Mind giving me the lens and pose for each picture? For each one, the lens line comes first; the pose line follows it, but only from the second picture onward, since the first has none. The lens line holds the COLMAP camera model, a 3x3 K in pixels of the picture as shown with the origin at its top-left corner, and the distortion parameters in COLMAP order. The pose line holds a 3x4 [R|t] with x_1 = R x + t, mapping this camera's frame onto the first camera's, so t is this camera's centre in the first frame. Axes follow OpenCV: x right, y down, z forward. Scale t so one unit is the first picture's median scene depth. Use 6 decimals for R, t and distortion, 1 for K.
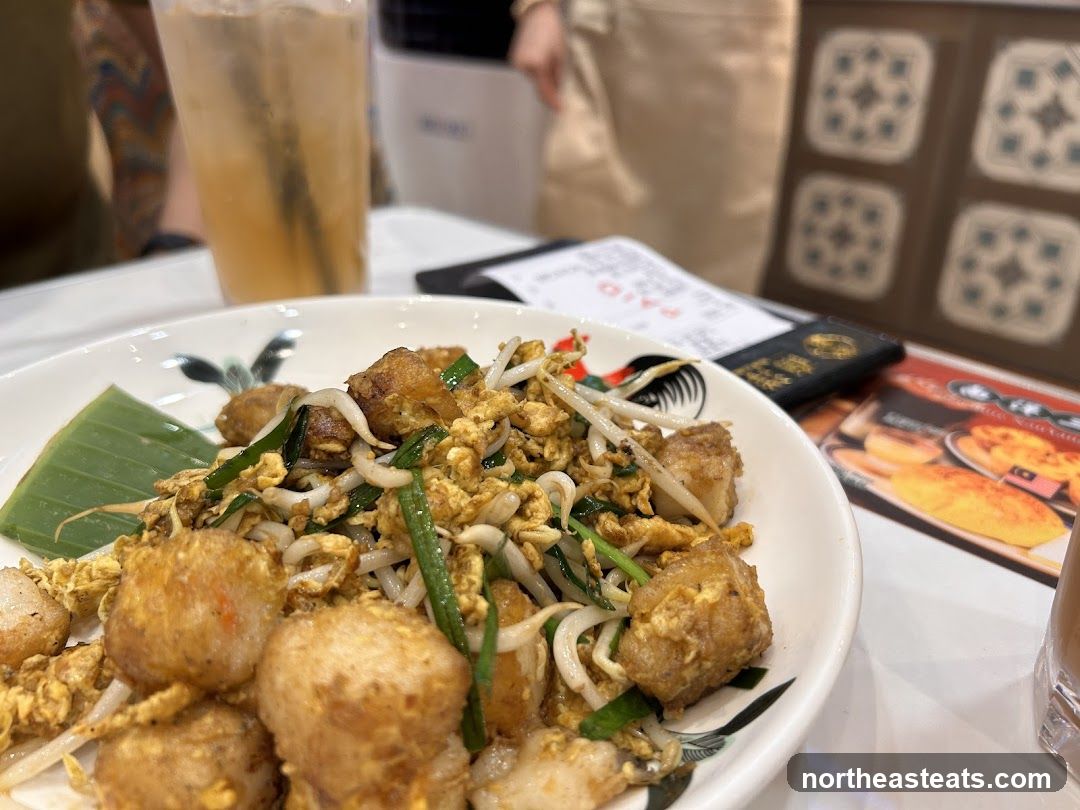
lens RADIAL K [[874.0, 0, 540.0], [0, 874.0, 405.0], [0, 0, 1]] dist [0.064825, -0.004608]
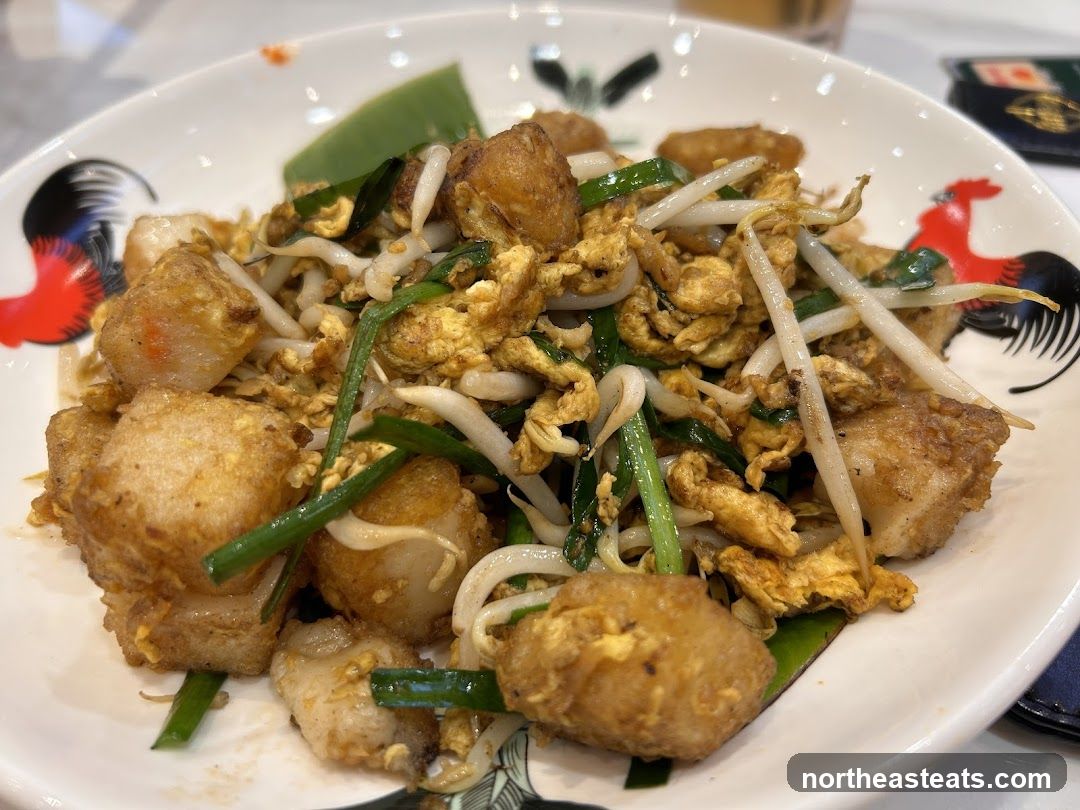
lens RADIAL K [[874.0, 0, 540.0], [0, 874.0, 405.0], [0, 0, 1]] dist [0.064825, -0.004608]
pose [[0.697127, 0.485498, -0.527547, 0.328997], [-0.286135, 0.863087, 0.416181, -0.159941], [0.657374, -0.139182, 0.740600, 0.394911]]
